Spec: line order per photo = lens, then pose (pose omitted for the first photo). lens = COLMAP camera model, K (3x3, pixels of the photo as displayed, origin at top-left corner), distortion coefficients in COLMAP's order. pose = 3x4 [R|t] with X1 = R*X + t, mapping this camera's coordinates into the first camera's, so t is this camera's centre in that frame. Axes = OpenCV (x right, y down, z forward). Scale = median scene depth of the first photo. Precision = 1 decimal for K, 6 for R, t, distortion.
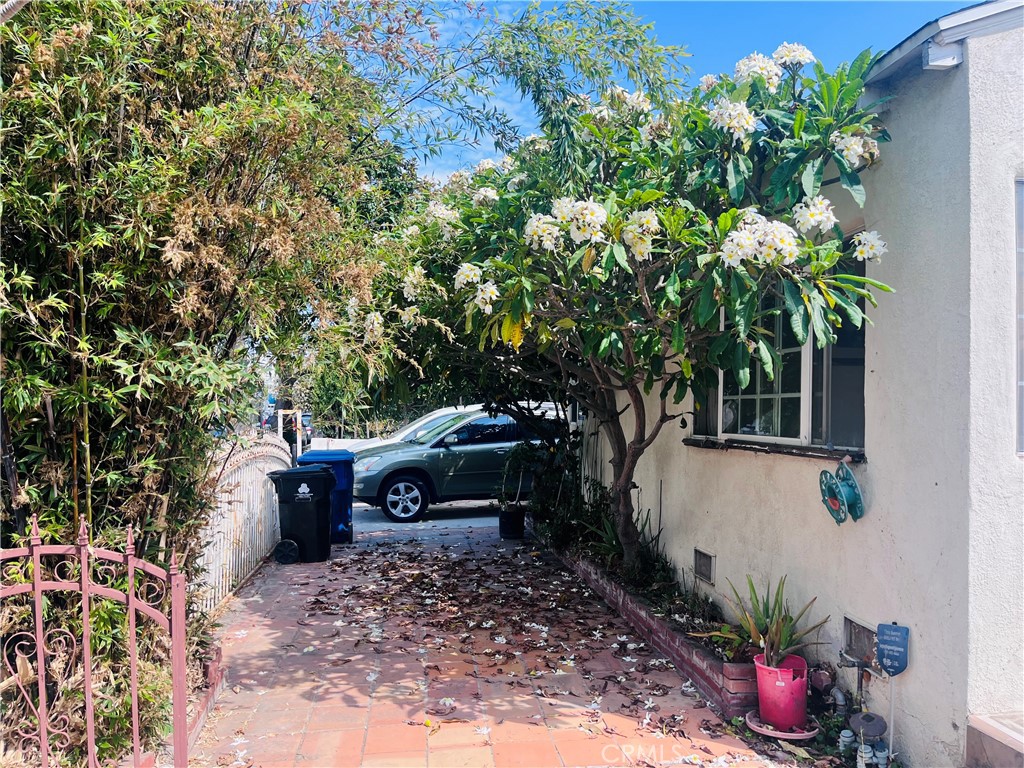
lens RADIAL K [[772.4, 0, 513.7], [0, 772.4, 386.9], [0, 0, 1]] dist [0.002293, -0.038964]
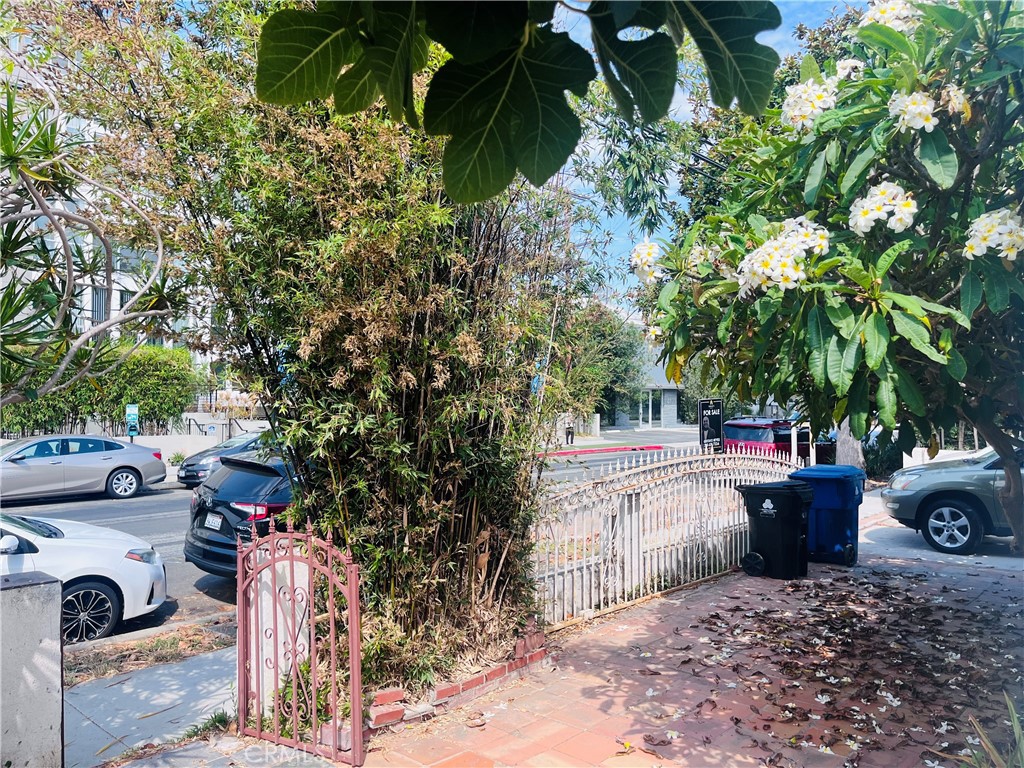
lens RADIAL K [[772.4, 0, 515.1], [0, 772.4, 390.3], [0, 0, 1]] dist [0.002293, -0.038964]
pose [[0.641931, -0.009340, -0.766706, 0.320029], [0.017033, 0.999853, 0.002080, -0.026262], [0.766574, -0.014395, 0.641995, 0.118434]]
